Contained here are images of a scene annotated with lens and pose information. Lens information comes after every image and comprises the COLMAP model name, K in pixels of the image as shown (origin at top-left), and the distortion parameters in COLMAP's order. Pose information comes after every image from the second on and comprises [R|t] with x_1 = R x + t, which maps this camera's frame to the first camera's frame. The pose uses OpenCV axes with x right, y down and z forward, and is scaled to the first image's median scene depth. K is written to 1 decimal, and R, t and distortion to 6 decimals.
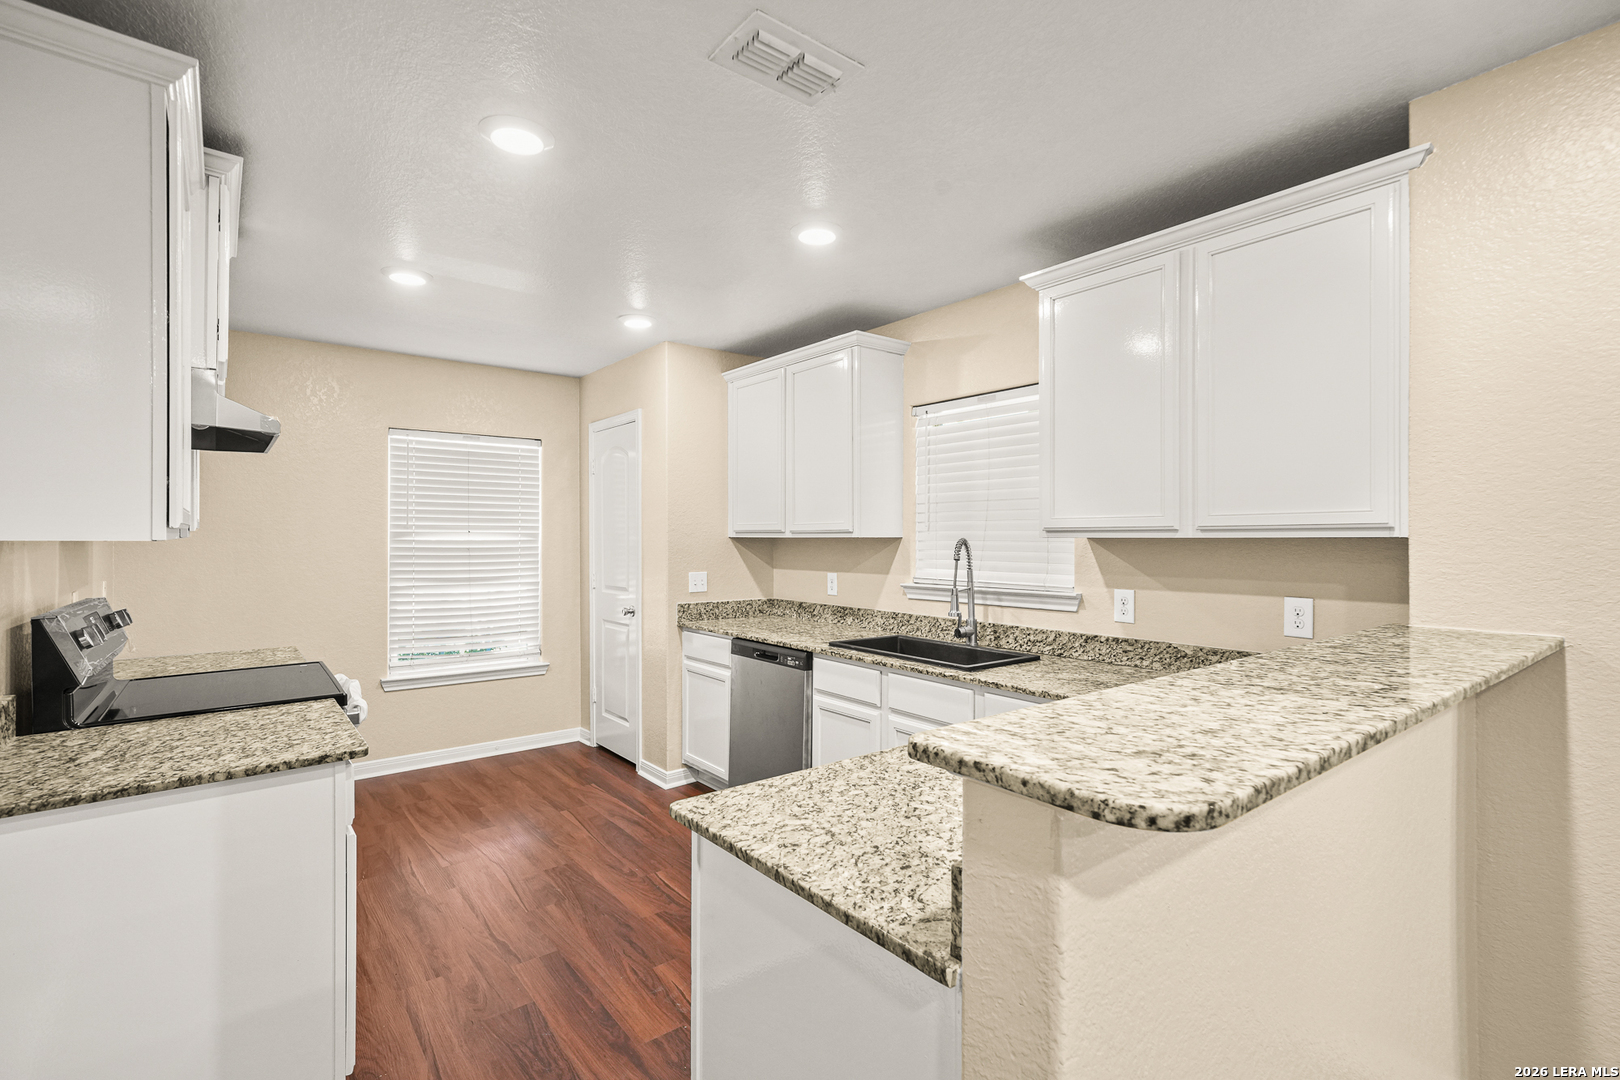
lens RADIAL K [[747.7, 0, 814.6], [0, 747.7, 542.5], [0, 0, 1]] dist [0.000437, 0.000591]
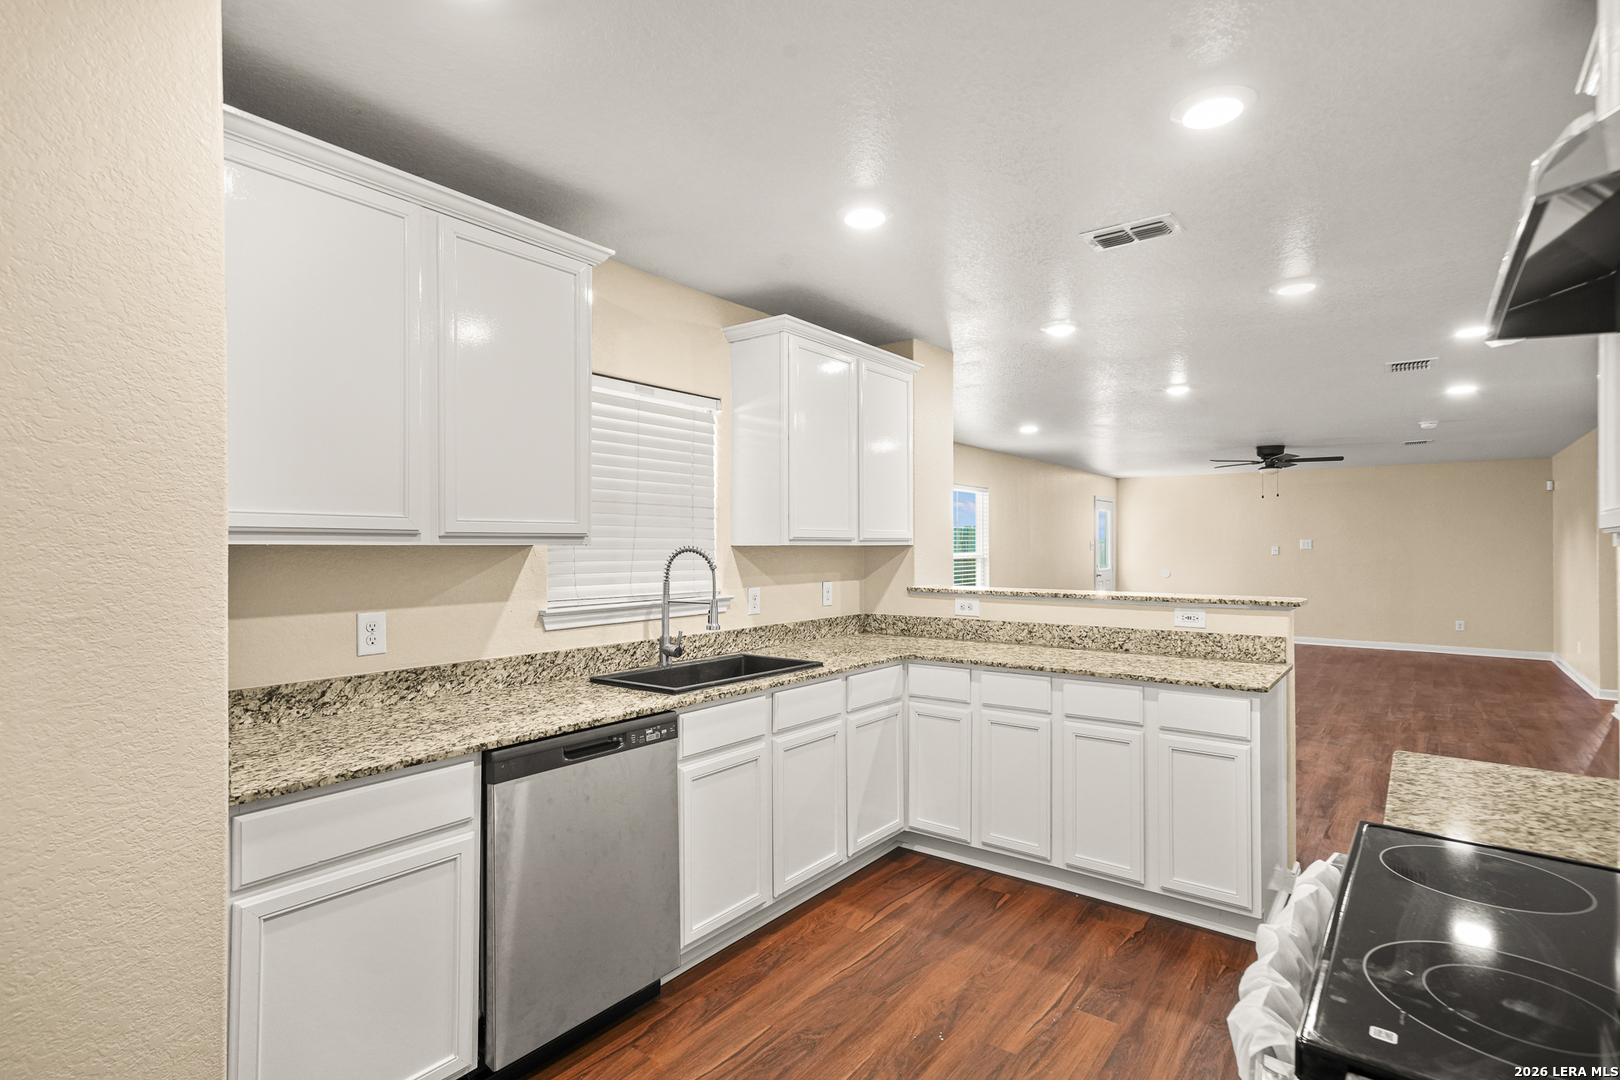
lens RADIAL K [[796.0, 0, 808.7], [0, 796.0, 547.6], [0, 0, 1]] dist [0.006330, -0.000378]
pose [[-0.246039, -0.000656, 0.969260, -0.778590], [0.008744, 0.999958, 0.002897, -0.005470], [-0.969220, 0.009188, -0.246023, 1.089862]]
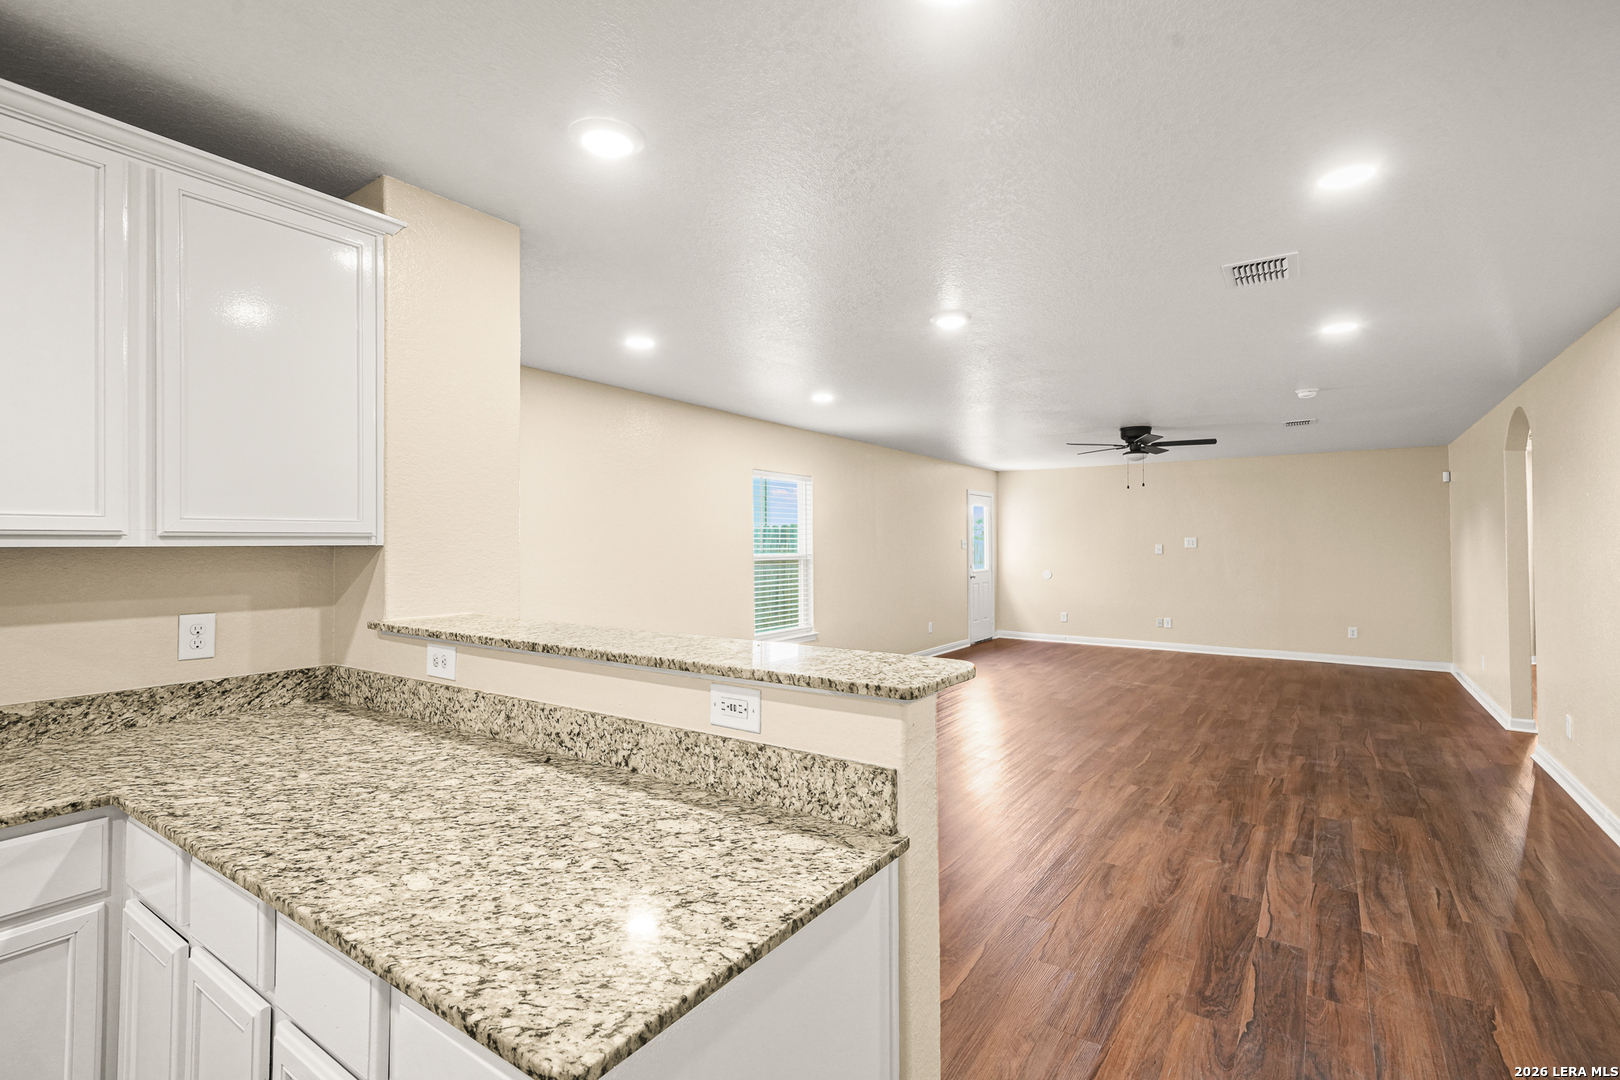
lens RADIAL K [[747.7, 0, 811.2], [0, 747.7, 535.3], [0, 0, 1]] dist [0.000437, 0.000591]
pose [[-0.294973, 0.013439, 0.955411, -0.425472], [0.010250, 0.999888, -0.010900, -0.002610], [-0.955451, 0.006578, -0.295078, 0.582366]]
